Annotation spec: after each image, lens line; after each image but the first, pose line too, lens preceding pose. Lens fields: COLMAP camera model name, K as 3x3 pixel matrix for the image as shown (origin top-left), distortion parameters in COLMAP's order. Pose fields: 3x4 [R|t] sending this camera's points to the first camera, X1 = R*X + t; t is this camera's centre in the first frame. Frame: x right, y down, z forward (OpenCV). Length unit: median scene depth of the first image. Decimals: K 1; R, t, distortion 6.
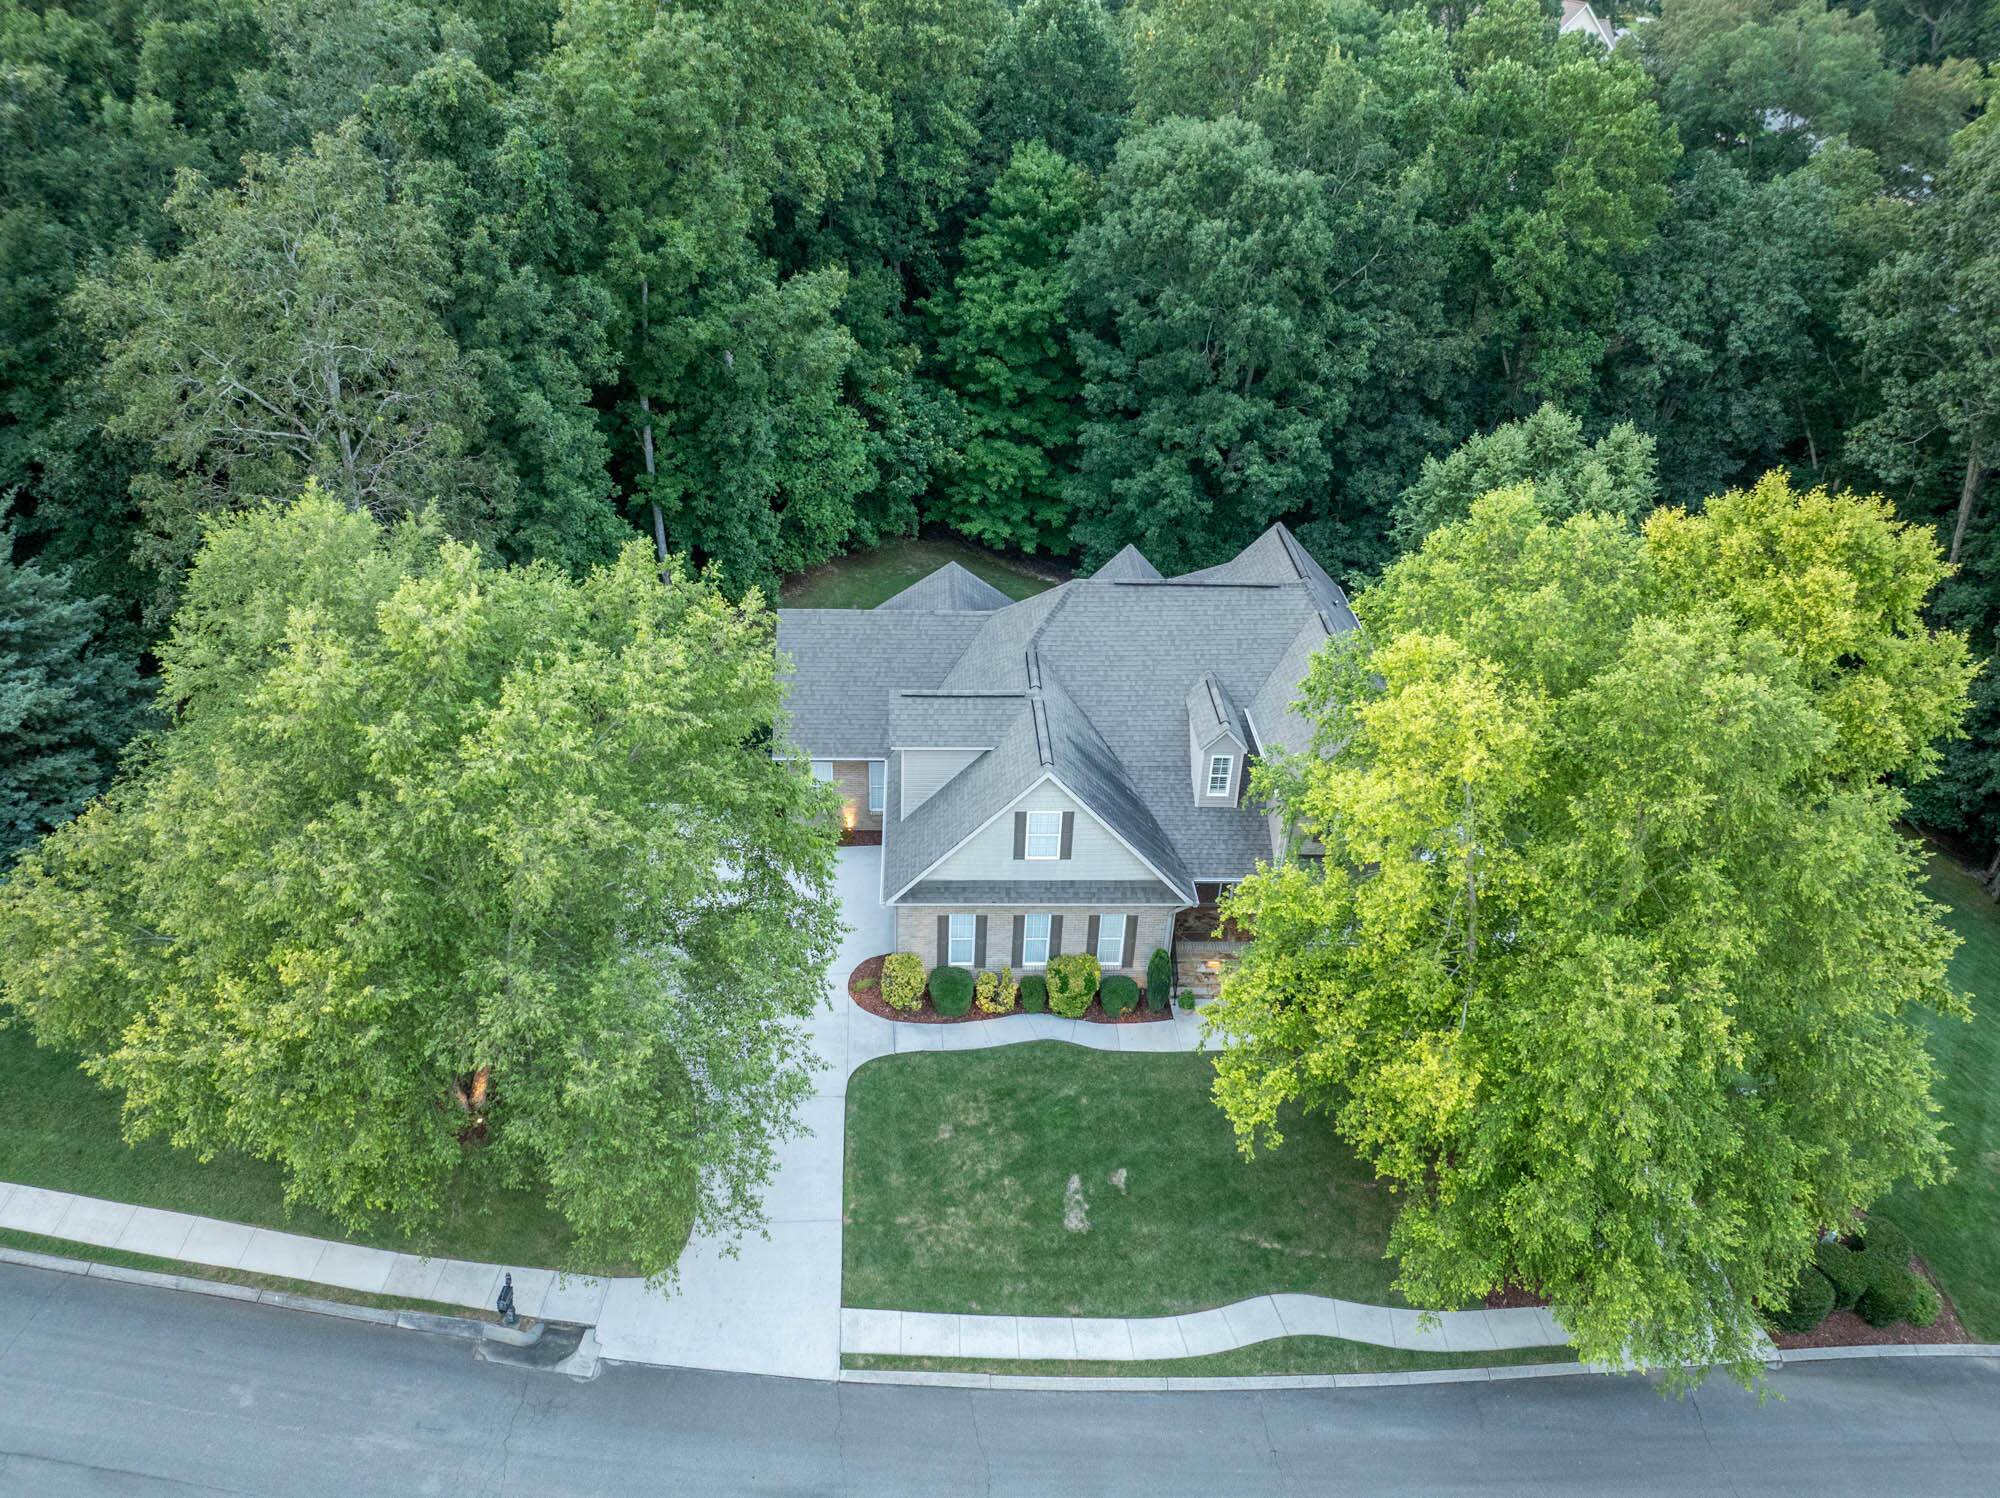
lens RADIAL K [[1528.6, 0, 1000.7], [0, 1528.6, 741.8], [0, 0, 1]] dist [-0.033553, -0.009091]
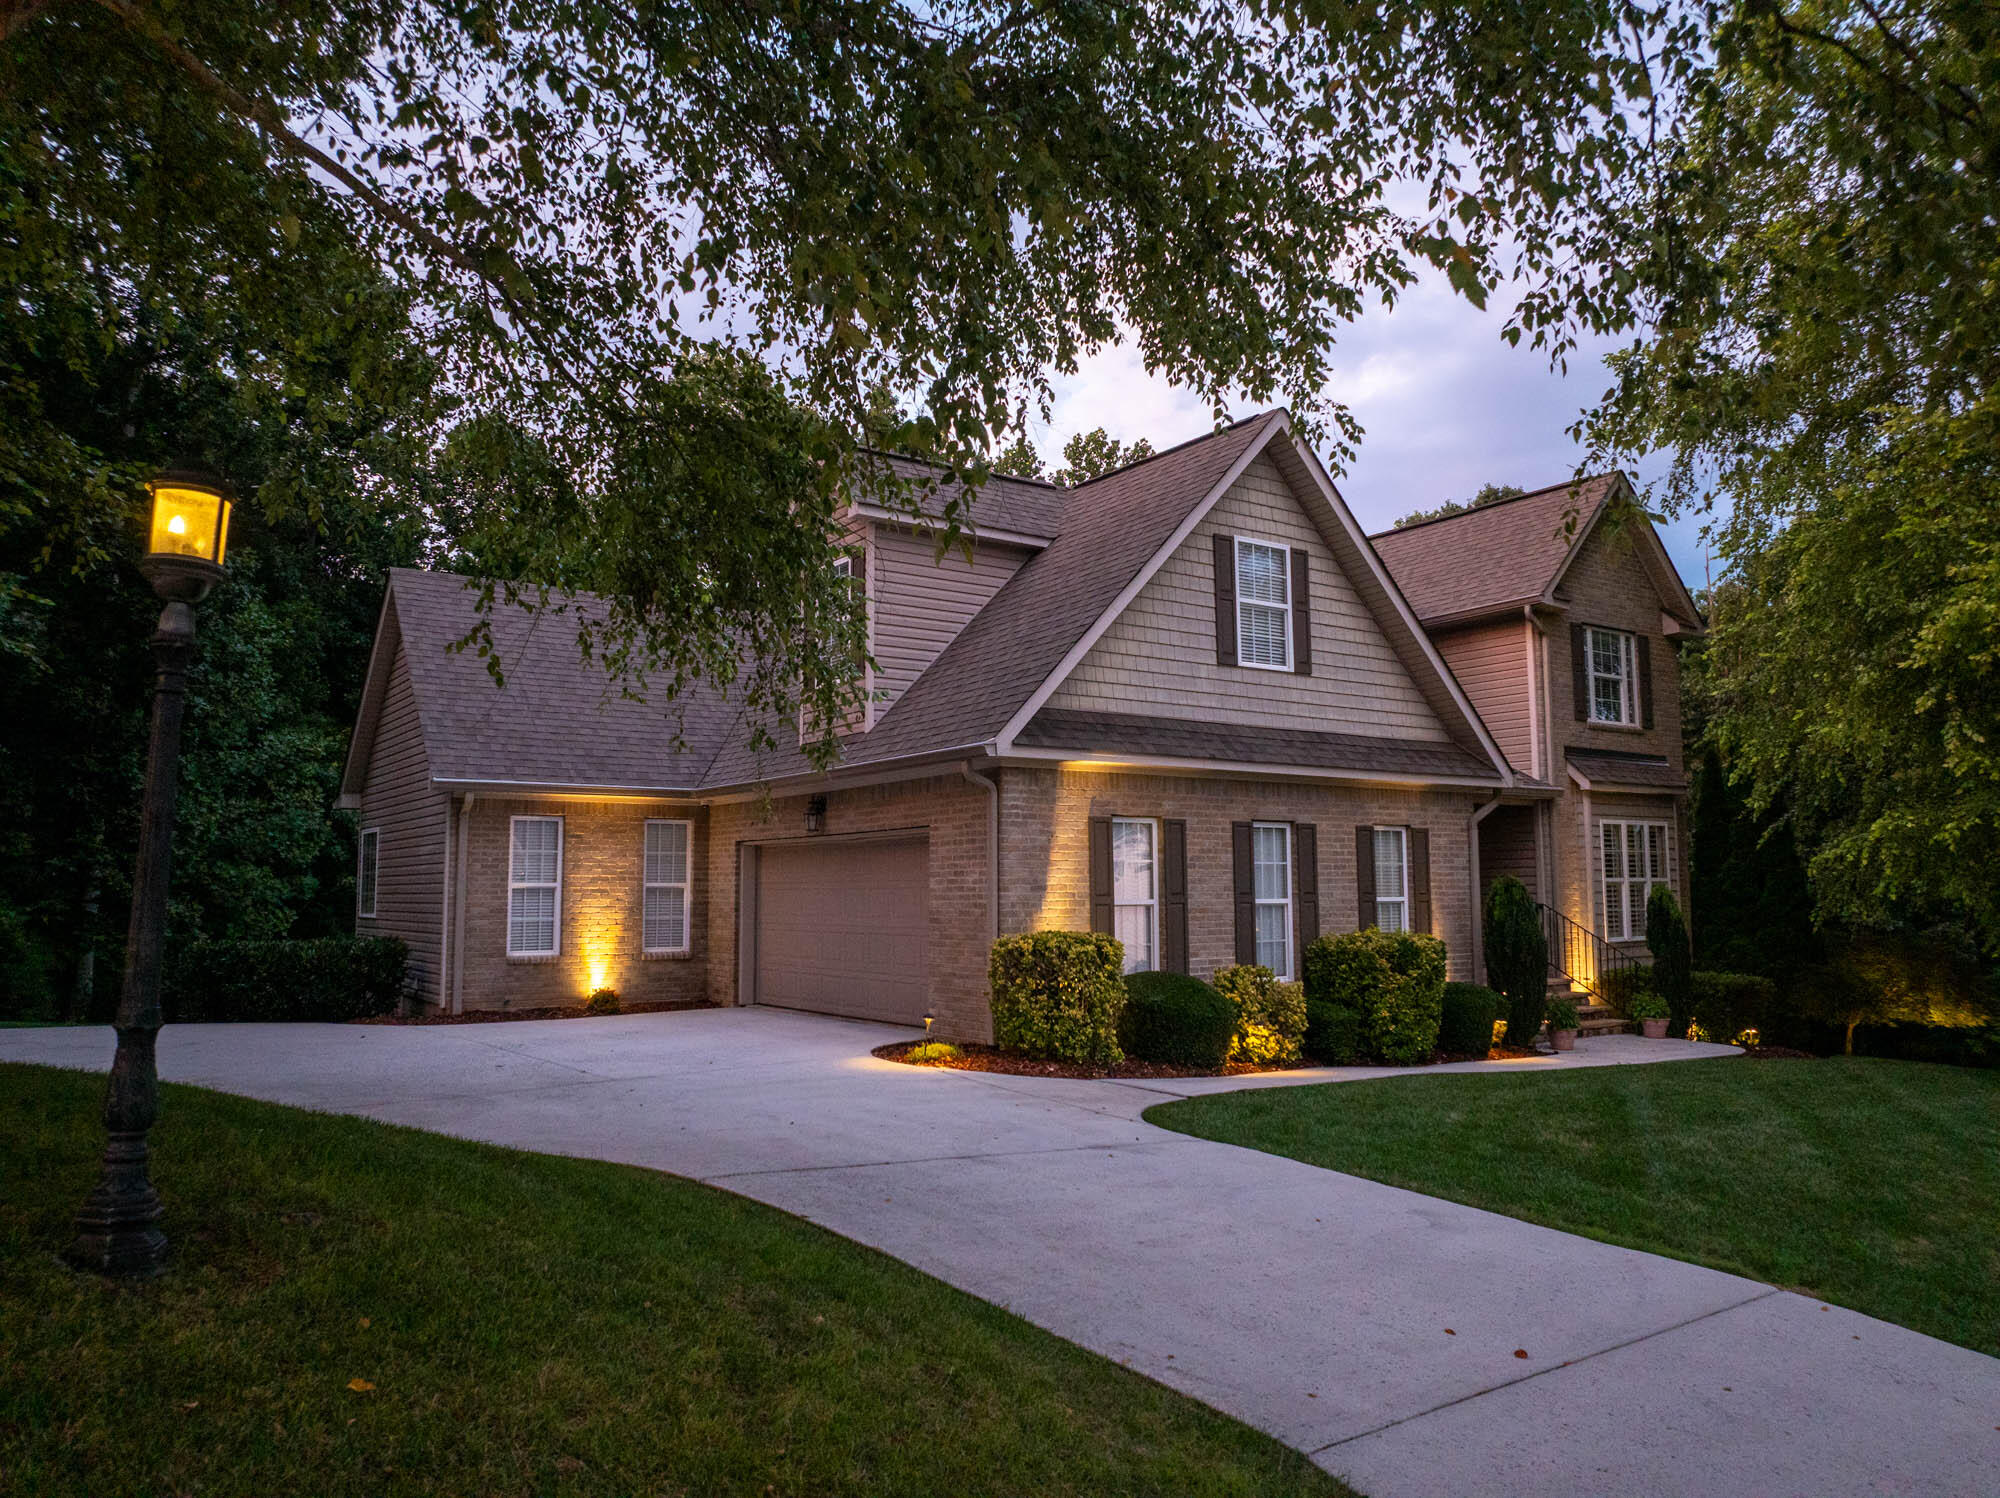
lens RADIAL K [[1431.1, 0, 996.6], [0, 1431.1, 745.6], [0, 0, 1]] dist [-0.032926, 0.004258]
pose [[0.845801, 0.013359, 0.533332, -0.254954], [0.311123, 0.799742, -0.513436, 0.278527], [-0.433386, 0.600196, 0.672266, 0.760161]]
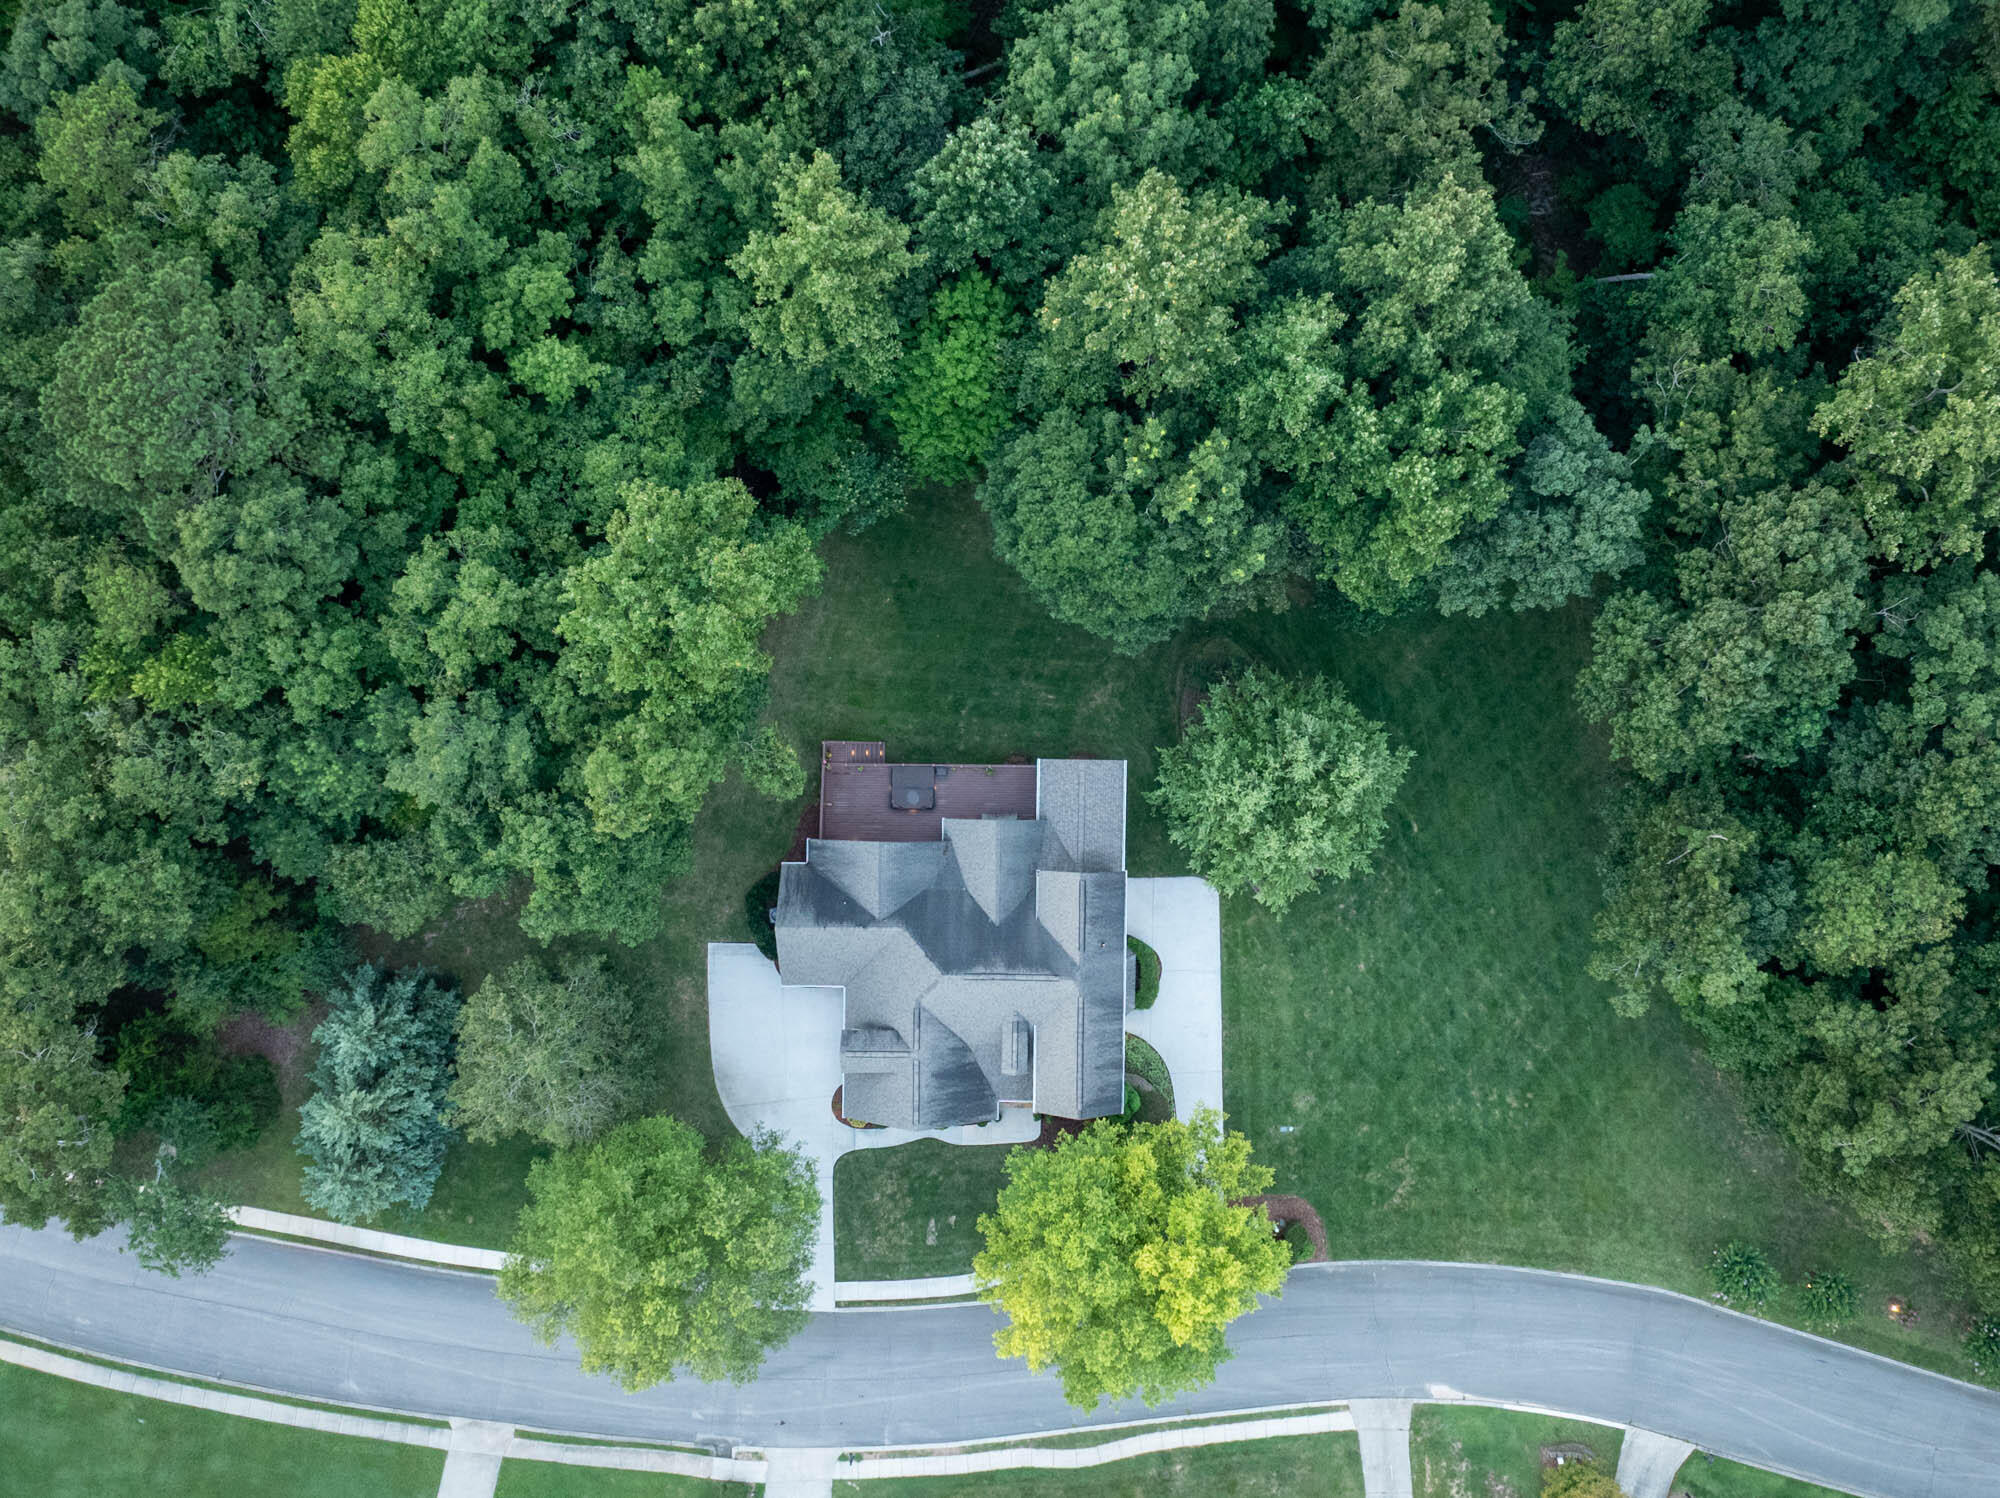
lens RADIAL K [[2136.7, 0, 1031.3], [0, 2136.7, 753.5], [0, 0, 1]] dist [-0.023142, 0.000000]
pose [[0.996915, 0.059182, -0.051547, 0.294155], [0.014145, 0.510545, 0.859735, -2.602904], [0.077198, -0.857812, 0.508133, -0.028677]]
